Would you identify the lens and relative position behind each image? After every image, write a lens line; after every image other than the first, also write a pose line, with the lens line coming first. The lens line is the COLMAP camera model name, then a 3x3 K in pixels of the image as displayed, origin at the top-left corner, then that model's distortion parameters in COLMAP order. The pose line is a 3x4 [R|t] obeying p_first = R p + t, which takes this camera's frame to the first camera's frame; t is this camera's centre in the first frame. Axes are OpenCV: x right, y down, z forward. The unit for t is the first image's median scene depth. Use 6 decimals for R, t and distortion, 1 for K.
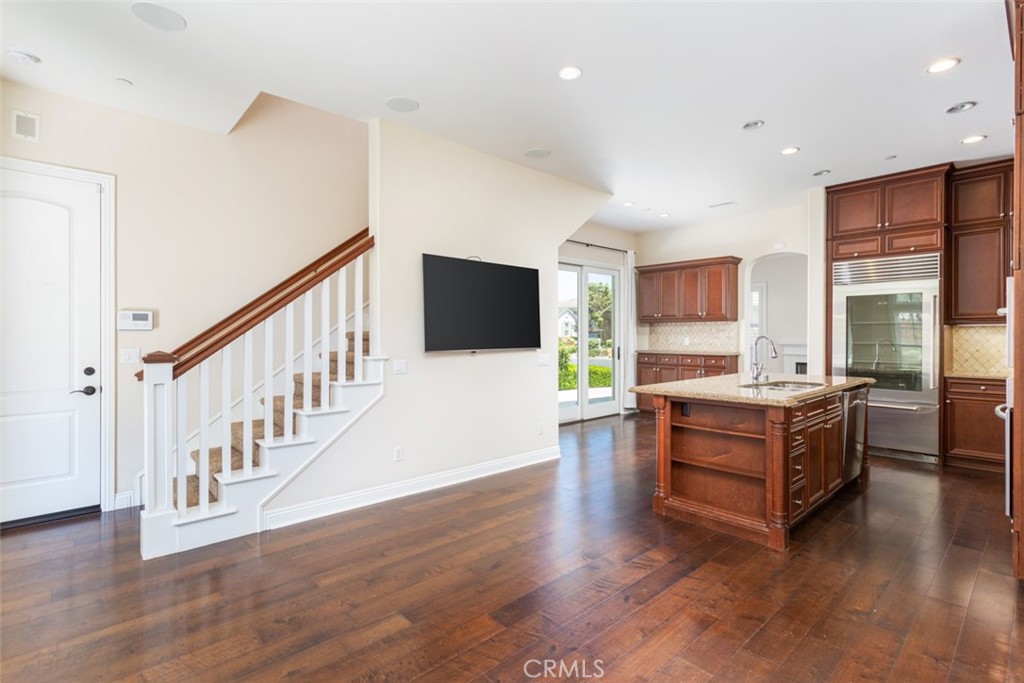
lens RADIAL K [[482.0, 0, 513.4], [0, 482.0, 340.9], [0, 0, 1]] dist [-0.001269, 0.000104]
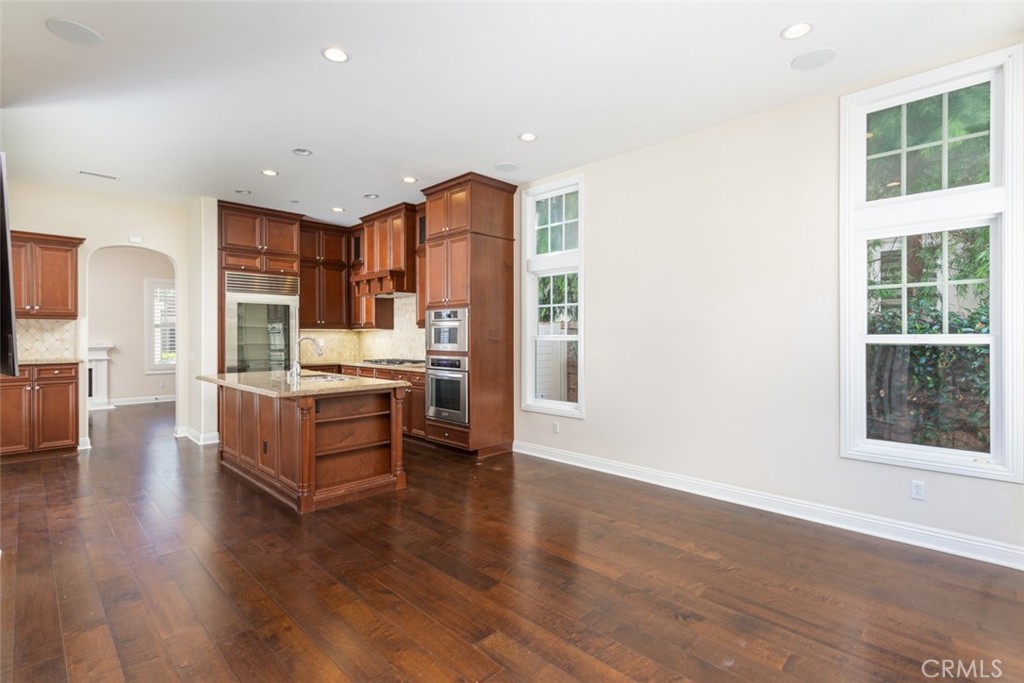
lens RADIAL K [[482.0, 0, 512.8], [0, 482.0, 335.9], [0, 0, 1]] dist [-0.001269, 0.000104]
pose [[-0.048269, 0.001737, 0.998833, -0.664600], [0.013786, 0.999904, -0.001072, -0.004651], [-0.998739, 0.013718, -0.048288, 0.563813]]
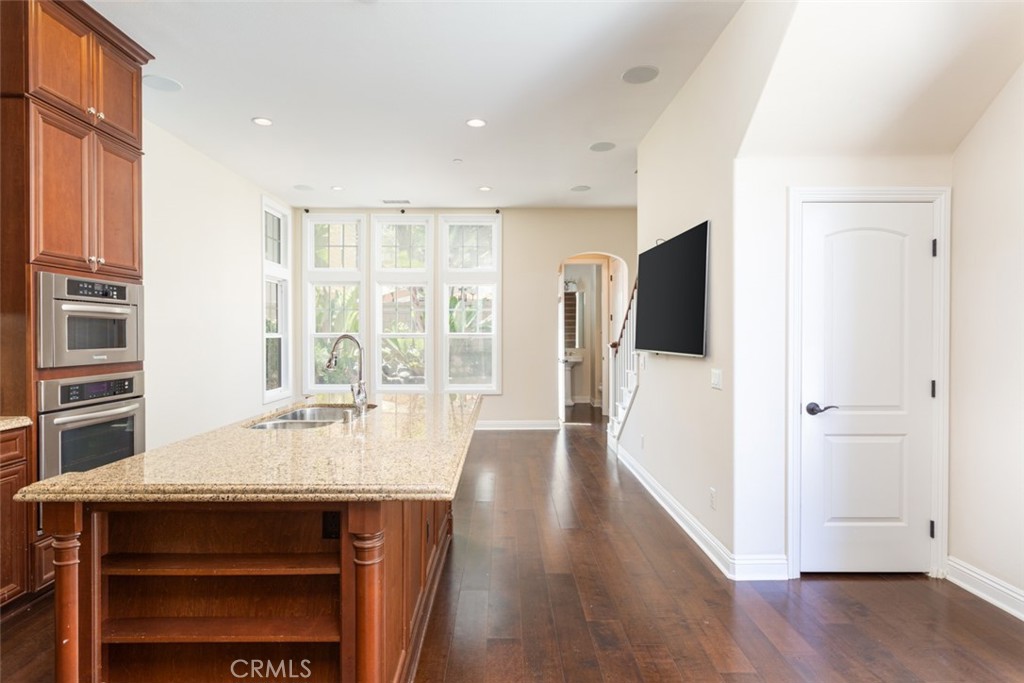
lens RADIAL K [[545.8, 0, 506.4], [0, 545.8, 339.2], [0, 0, 1]] dist [-0.006601, 0.000963]
pose [[-0.669969, 0.008629, -0.742339, 0.890640], [-0.008426, 0.999780, 0.019225, -0.019832], [0.742341, 0.019135, -0.669749, 1.606783]]
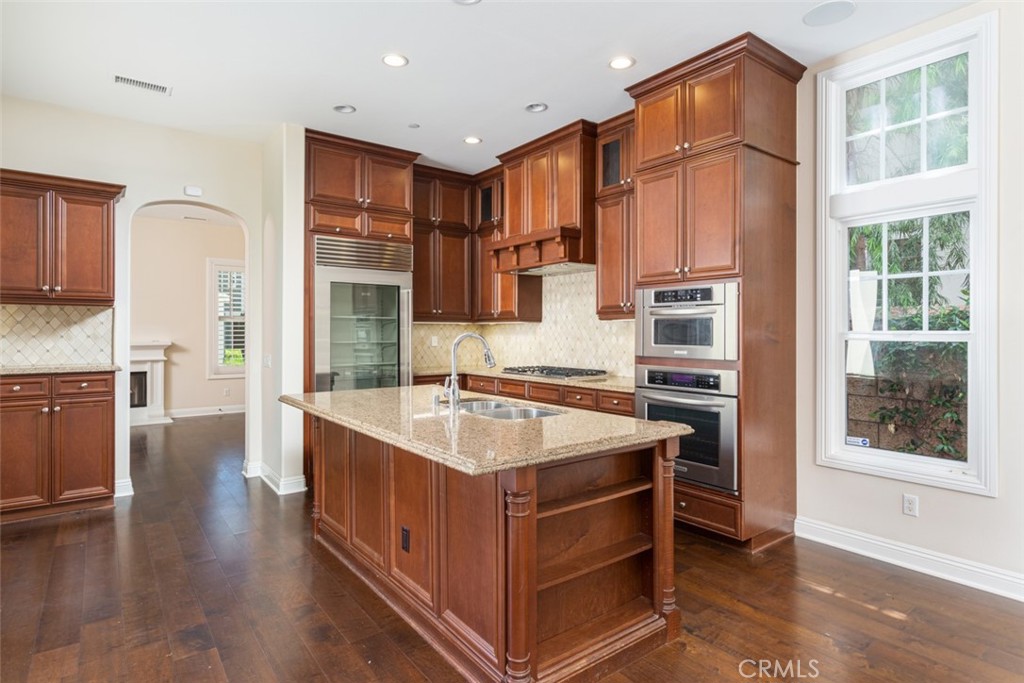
lens RADIAL K [[545.8, 0, 515.0], [0, 545.8, 329.2], [0, 0, 1]] dist [-0.006601, 0.000963]
pose [[0.091810, 0.006363, 0.995756, -0.198022], [0.011378, 0.999908, -0.007438, -0.010011], [-0.995712, 0.012012, 0.091729, 0.877443]]
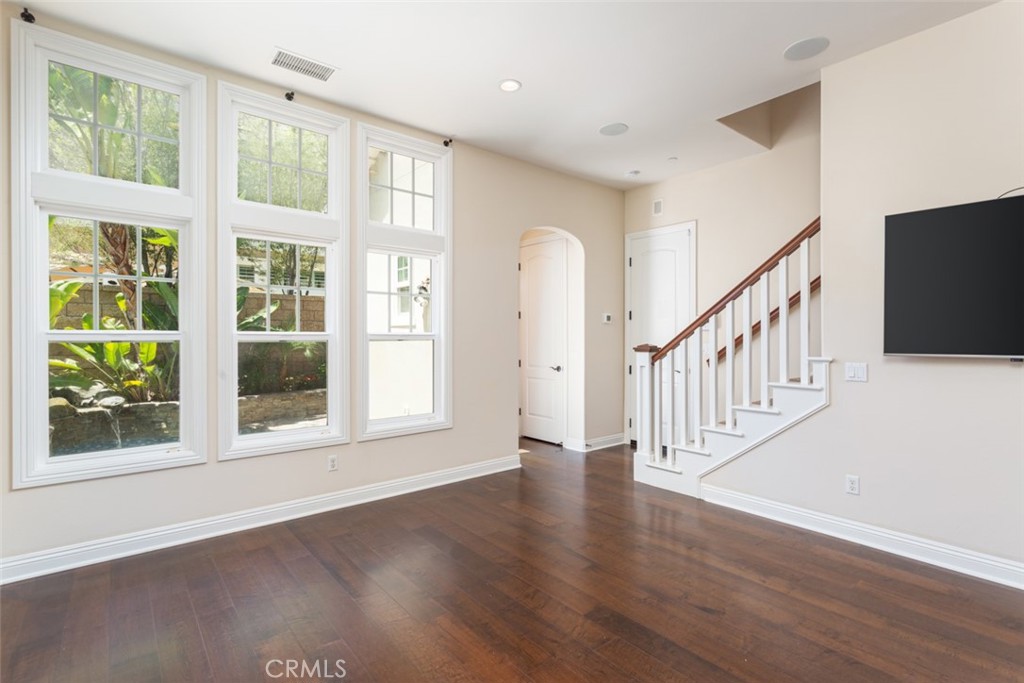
lens RADIAL K [[482.0, 0, 512.5], [0, 482.0, 341.0], [0, 0, 1]] dist [-0.001269, 0.000104]
pose [[-0.051101, 0.008654, -0.998656, 0.562841], [-0.011218, 0.999894, 0.009239, 0.002797], [0.998631, 0.011675, -0.050998, 0.497234]]
